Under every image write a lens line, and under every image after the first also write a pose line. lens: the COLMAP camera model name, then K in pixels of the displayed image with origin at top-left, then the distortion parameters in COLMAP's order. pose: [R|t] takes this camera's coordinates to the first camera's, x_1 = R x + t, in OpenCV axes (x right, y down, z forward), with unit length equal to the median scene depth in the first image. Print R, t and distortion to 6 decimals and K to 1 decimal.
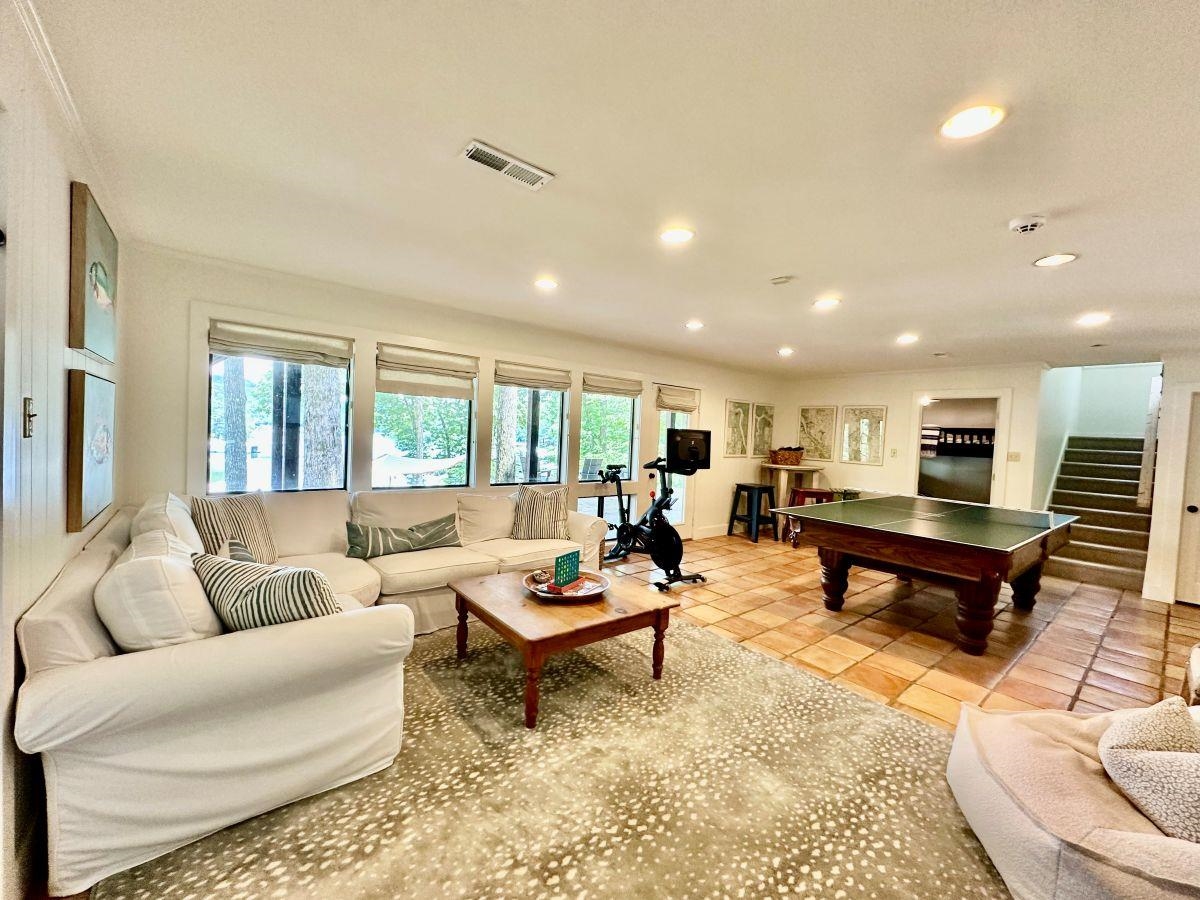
lens RADIAL K [[479.8, 0, 600.0], [0, 479.8, 450.0], [0, 0, 1]] dist [-0.010066, -0.000333]
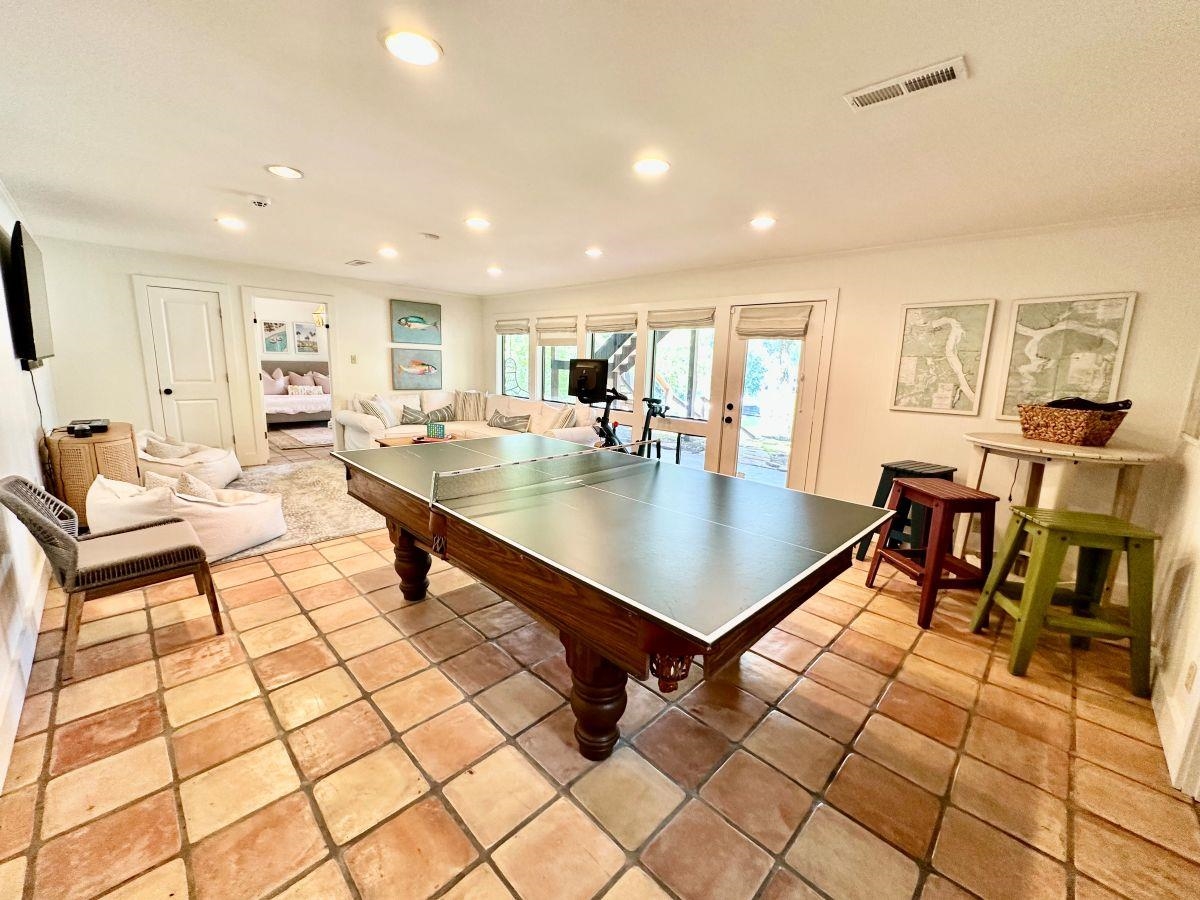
lens RADIAL K [[479.8, 0, 600.0], [0, 479.8, 450.0], [0, 0, 1]] dist [-0.010066, -0.000333]
pose [[0.112764, 0.136545, -0.984195, 1.035594], [-0.061460, 0.989575, 0.130250, 0.013533], [0.991719, 0.045801, 0.119980, 0.764787]]
